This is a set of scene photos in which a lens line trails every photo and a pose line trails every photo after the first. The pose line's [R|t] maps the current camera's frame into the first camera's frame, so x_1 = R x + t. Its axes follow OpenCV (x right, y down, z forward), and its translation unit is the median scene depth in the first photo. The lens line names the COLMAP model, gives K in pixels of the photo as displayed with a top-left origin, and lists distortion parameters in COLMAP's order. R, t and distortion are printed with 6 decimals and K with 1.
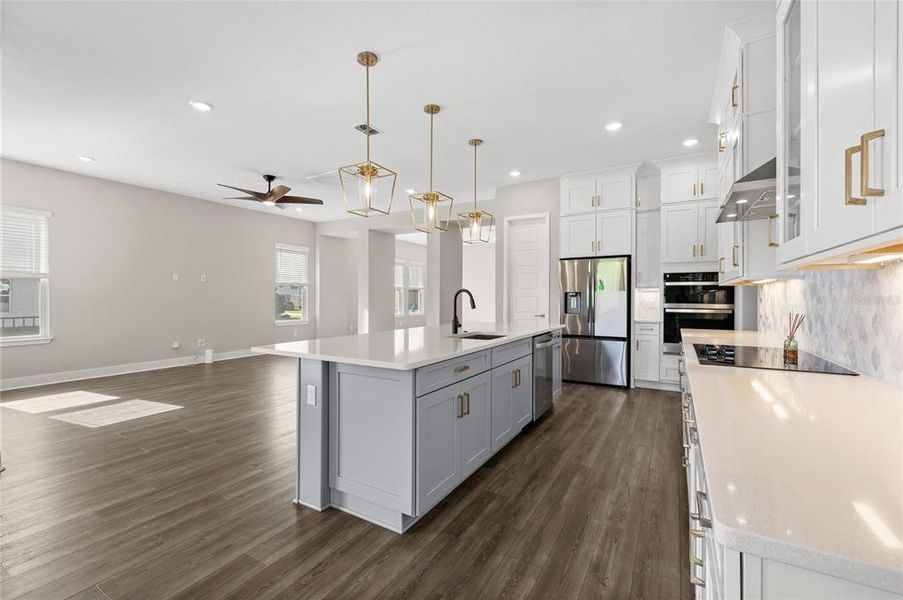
lens RADIAL K [[388.2, 0, 445.6], [0, 388.2, 296.6], [0, 0, 1]] dist [-0.000722, -0.000013]
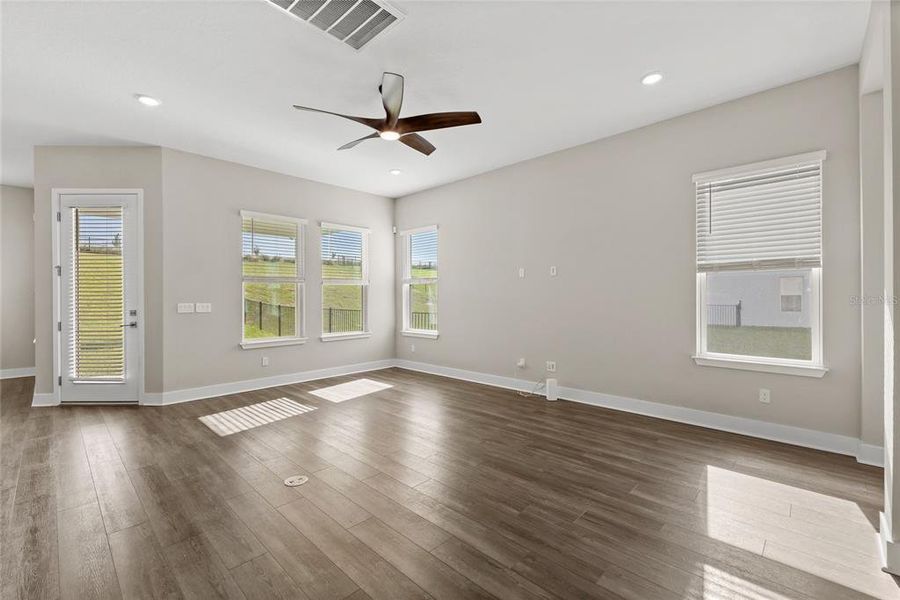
lens RADIAL K [[386.9, 0, 444.2], [0, 386.9, 296.6], [0, 0, 1]] dist [-0.000722, -0.000013]
pose [[-0.229362, -0.001331, -0.973340, 0.093613], [0.004837, 0.999985, -0.002508, -0.001495], [0.973329, -0.005283, -0.229352, 1.371559]]
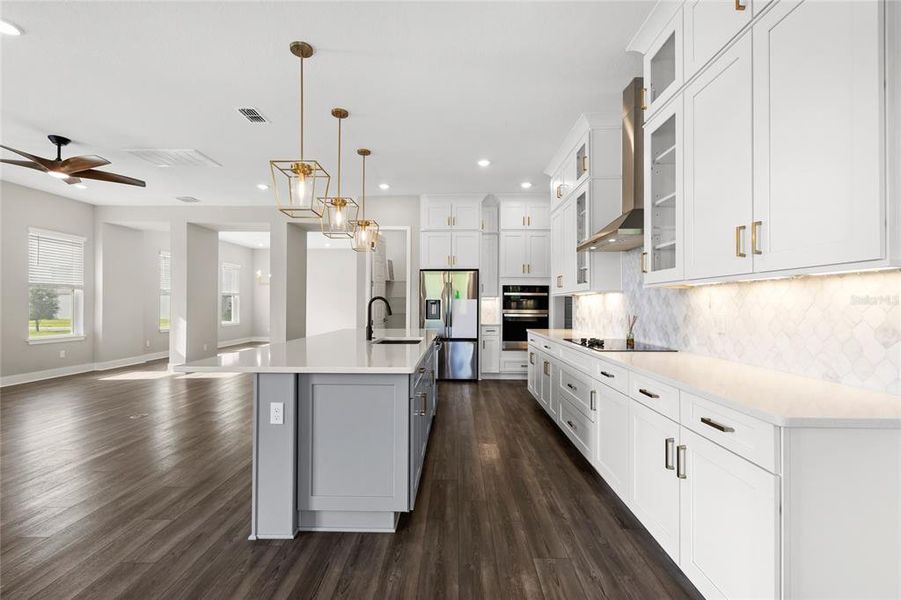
lens RADIAL K [[385.4, 0, 449.5], [0, 385.4, 301.5], [0, 0, 1]] dist [0.001445, -0.000113]
pose [[0.868998, 0.005137, 0.494789, -0.198189], [-0.002399, 0.999978, -0.006170, -0.000327], [-0.494810, 0.004175, 0.868991, 0.010766]]
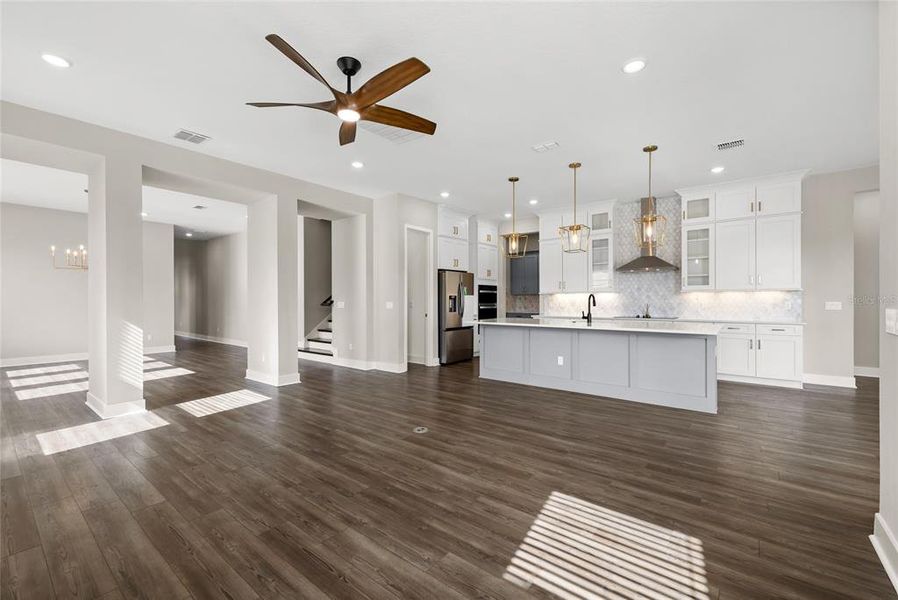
lens RADIAL K [[384.1, 0, 448.0], [0, 384.1, 301.4], [0, 0, 1]] dist [0.001445, -0.000113]
pose [[0.134376, -0.006025, 0.990912, -1.062818], [0.002106, 0.999981, 0.005794, 0.000066], [-0.990928, 0.001308, 0.134386, 0.914383]]
